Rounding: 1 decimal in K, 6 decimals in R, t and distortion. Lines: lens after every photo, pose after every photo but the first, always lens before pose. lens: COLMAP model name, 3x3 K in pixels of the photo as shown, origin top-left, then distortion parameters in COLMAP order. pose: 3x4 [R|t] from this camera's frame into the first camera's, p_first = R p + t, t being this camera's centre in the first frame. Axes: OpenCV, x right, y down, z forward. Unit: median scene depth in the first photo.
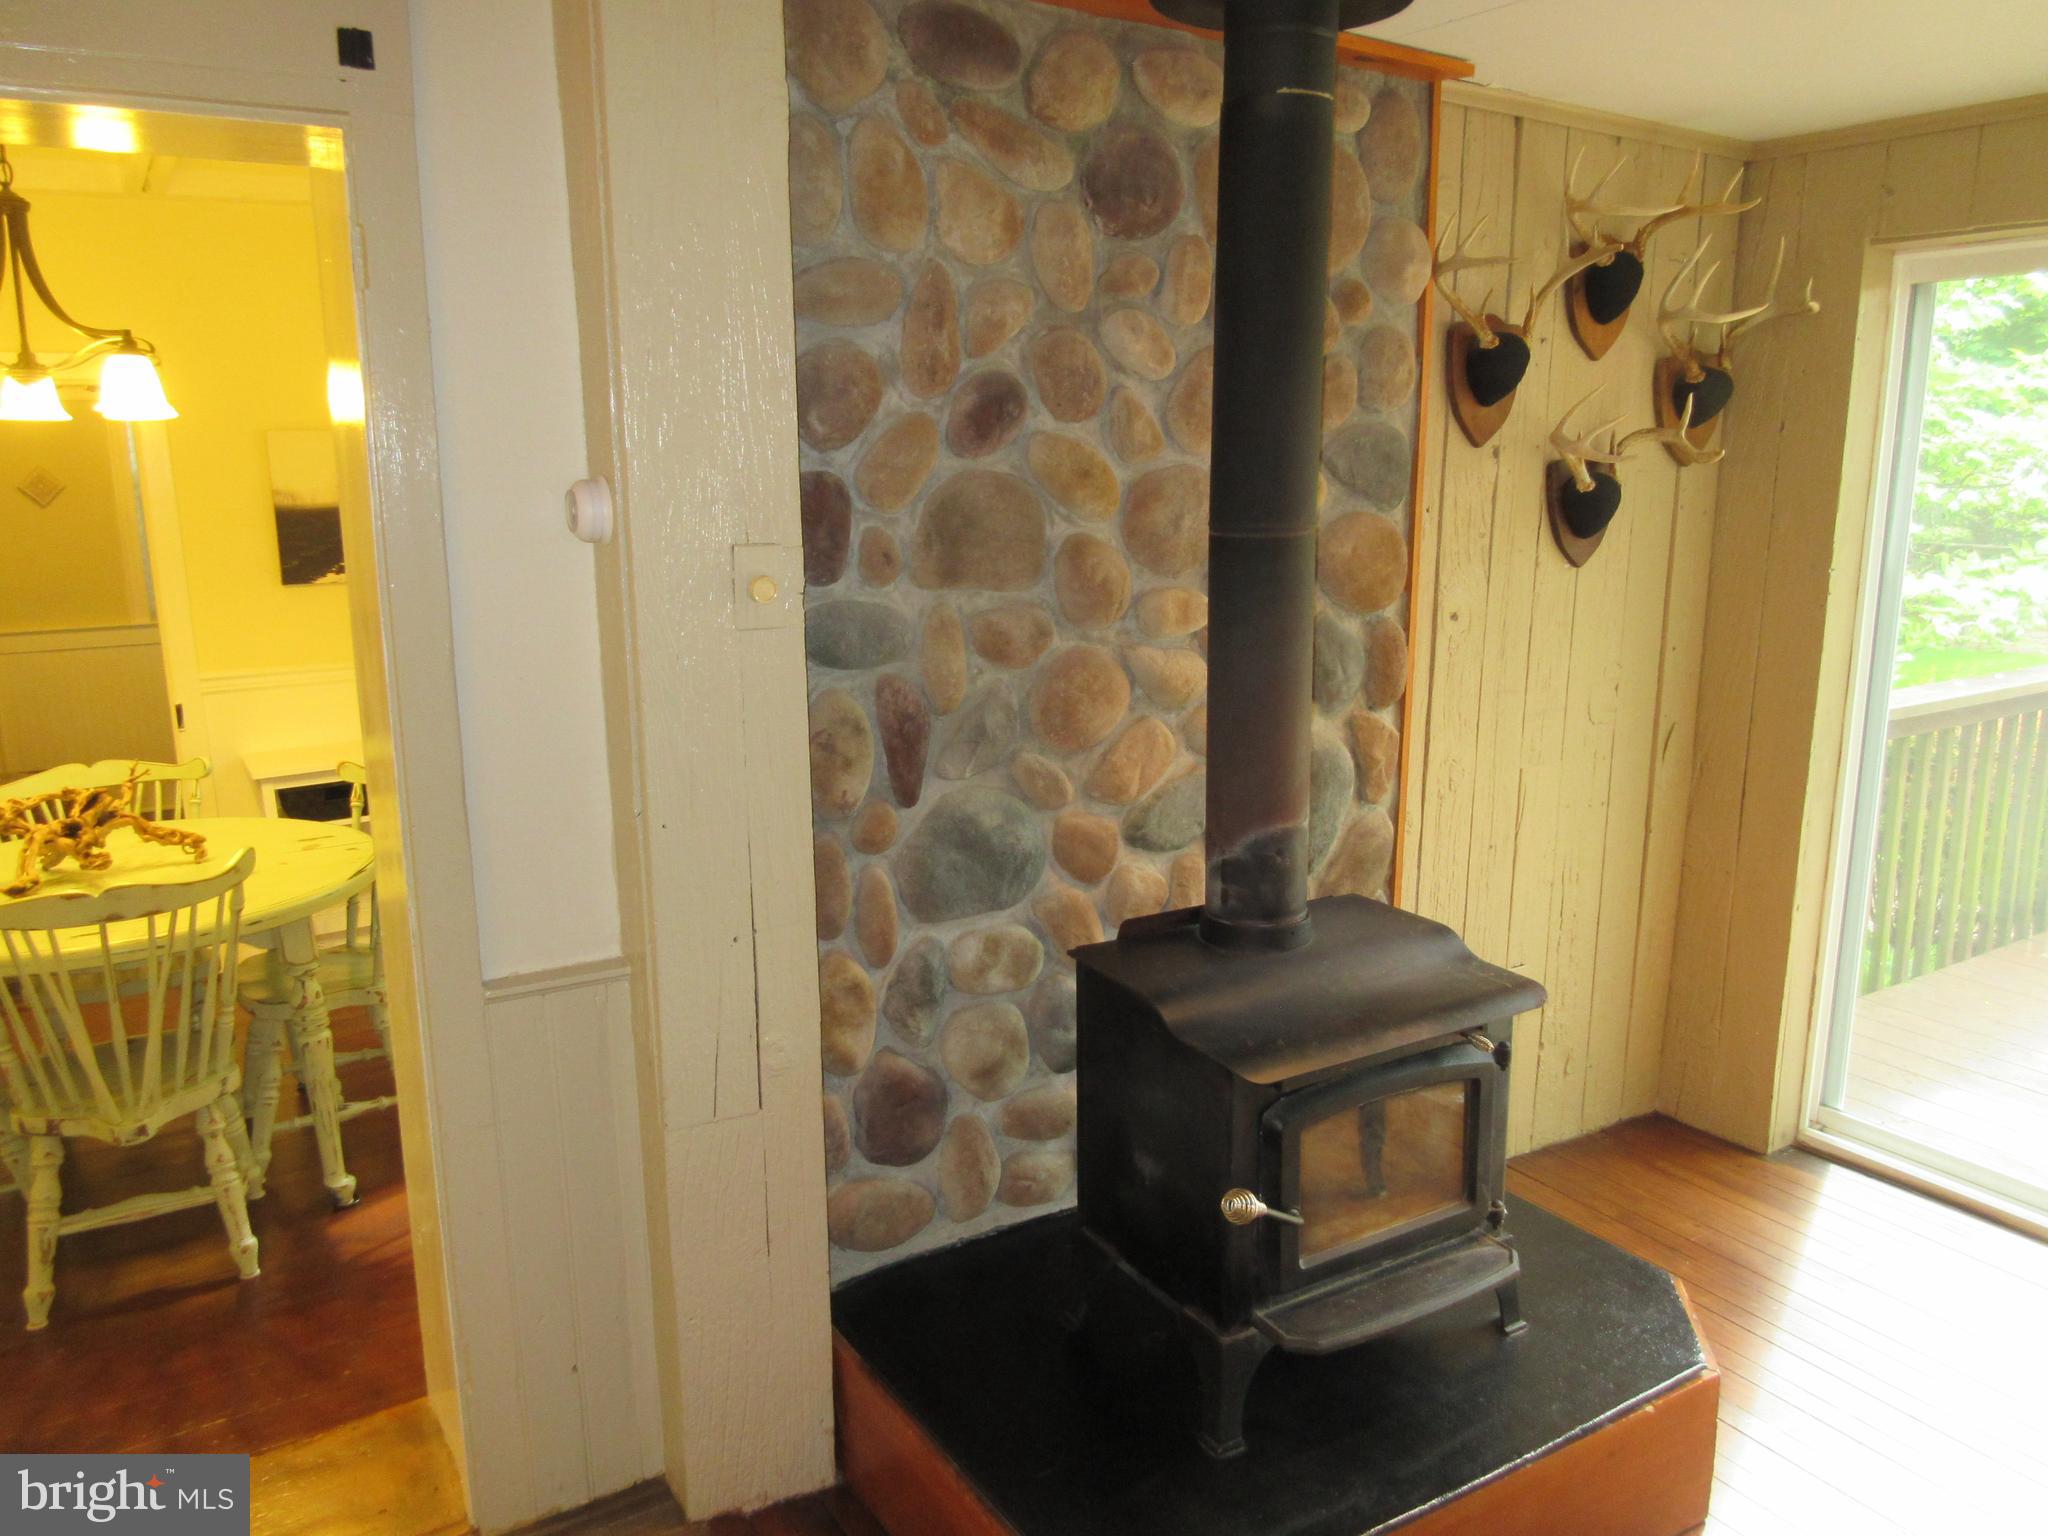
lens RADIAL K [[1528.6, 0, 1021.7], [0, 1528.6, 759.6], [0, 0, 1]] dist [-0.006228, 0.004176]
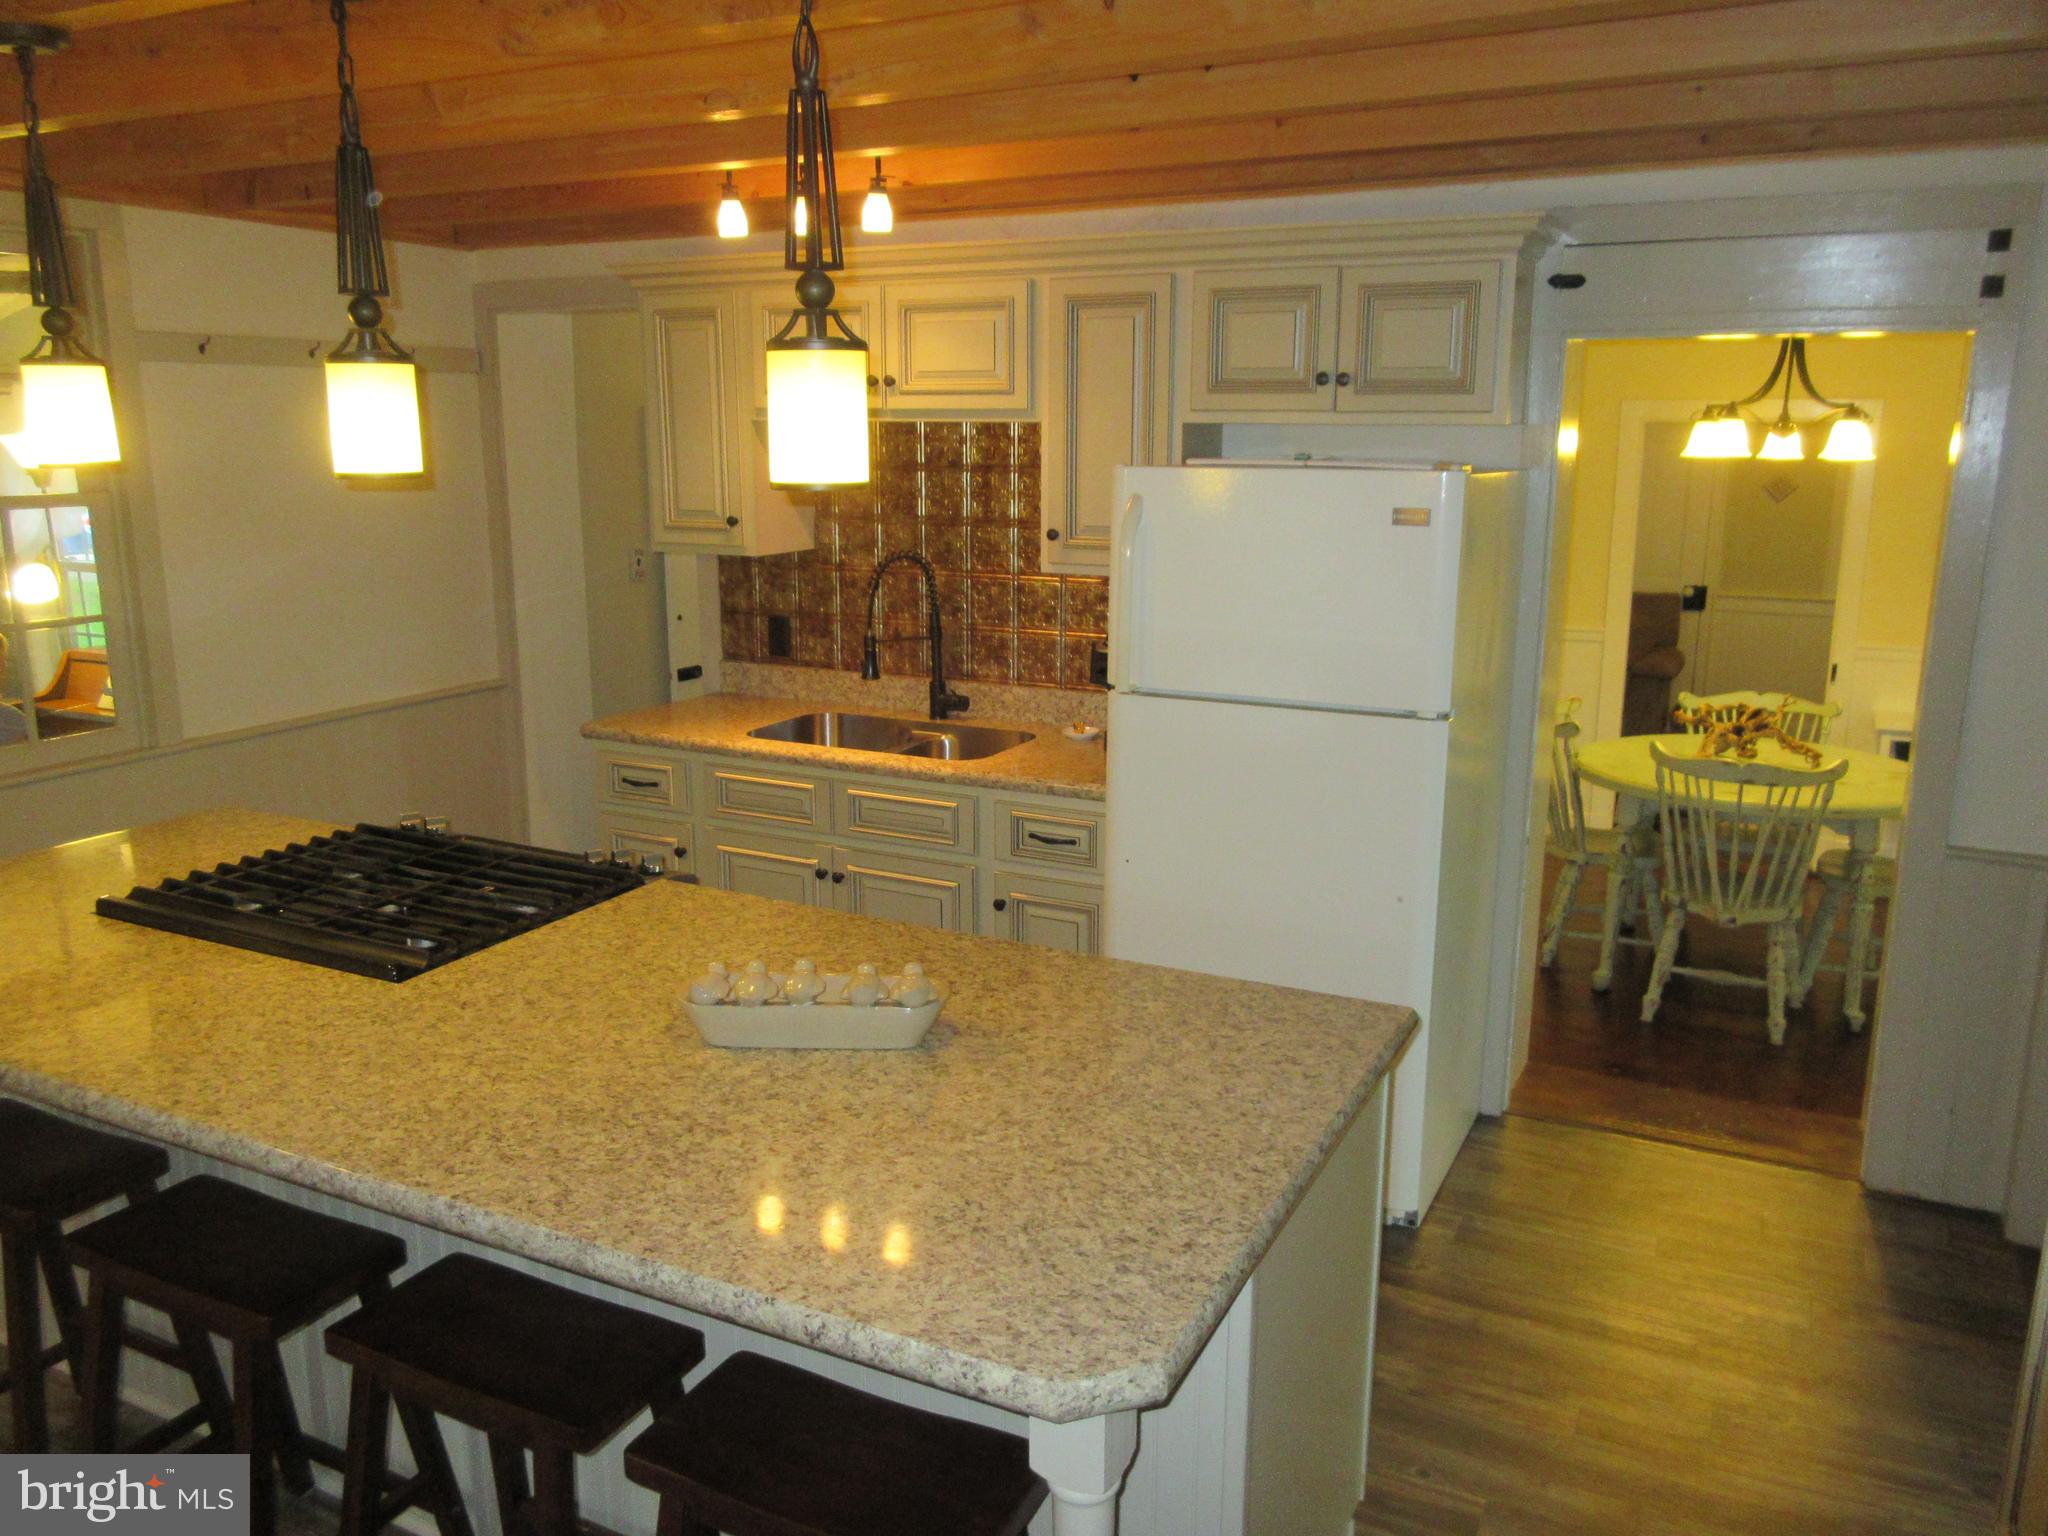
lens RADIAL K [[1528.6, 0, 1021.7], [0, 1528.6, 759.6], [0, 0, 1]] dist [-0.006228, 0.004176]
pose [[0.520421, 0.195780, -0.831163, 0.337056], [-0.182414, 0.976382, 0.115770, 0.036609], [0.834199, 0.091367, 0.543843, -0.512387]]
